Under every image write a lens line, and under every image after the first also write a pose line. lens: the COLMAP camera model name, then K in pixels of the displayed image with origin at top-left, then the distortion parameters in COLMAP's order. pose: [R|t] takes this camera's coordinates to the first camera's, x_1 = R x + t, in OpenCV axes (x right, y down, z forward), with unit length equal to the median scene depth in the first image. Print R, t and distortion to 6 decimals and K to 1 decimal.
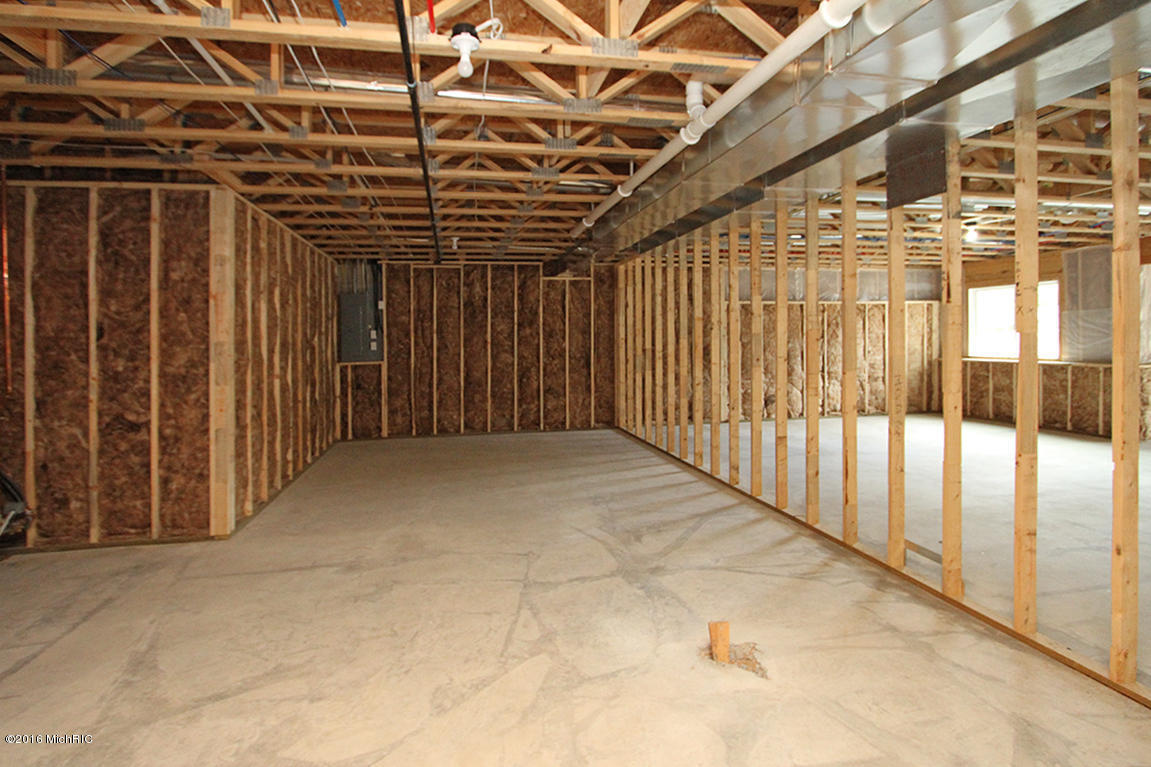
lens RADIAL K [[542.5, 0, 561.4], [0, 542.5, 340.5], [0, 0, 1]] dist [-0.026730, 0.003785]
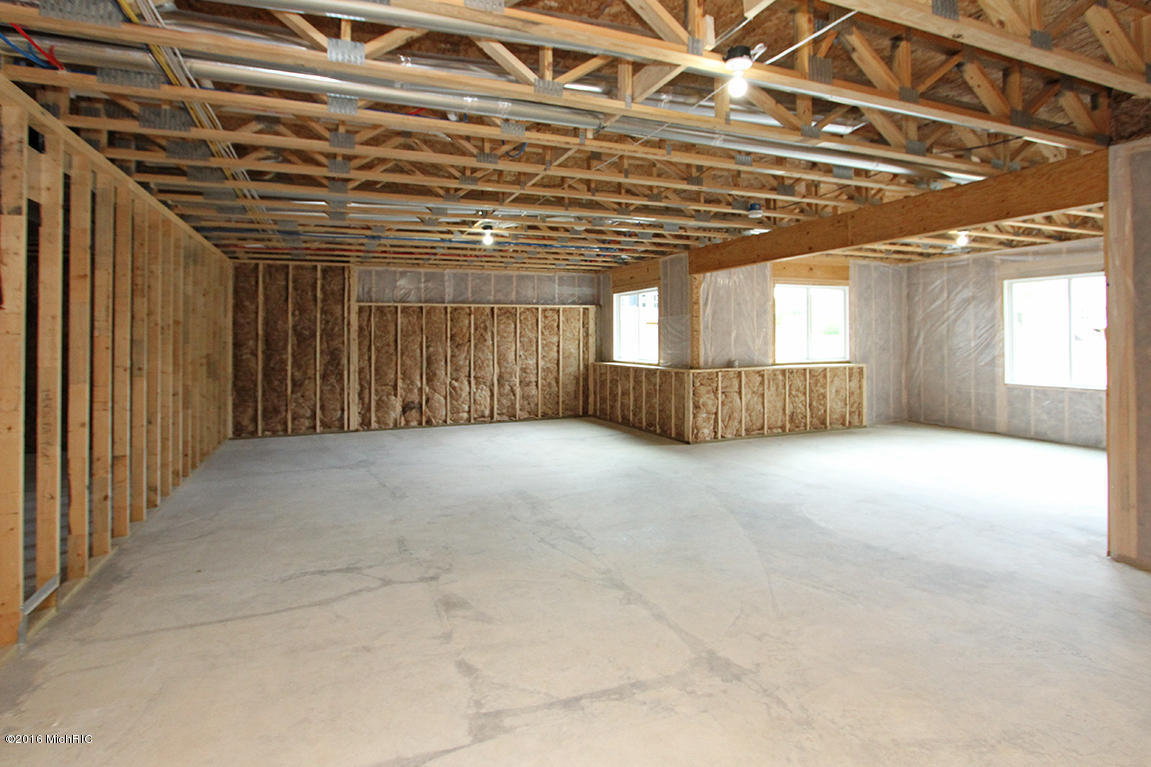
lens RADIAL K [[564.0, 0, 571.2], [0, 564.0, 333.6], [0, 0, 1]] dist [-0.000173, 0.000209]
pose [[0.977515, 0.007753, 0.210721, 0.448576], [-0.004983, 0.999894, -0.013672, -0.006599], [-0.210805, 0.012314, 0.977451, -0.029185]]
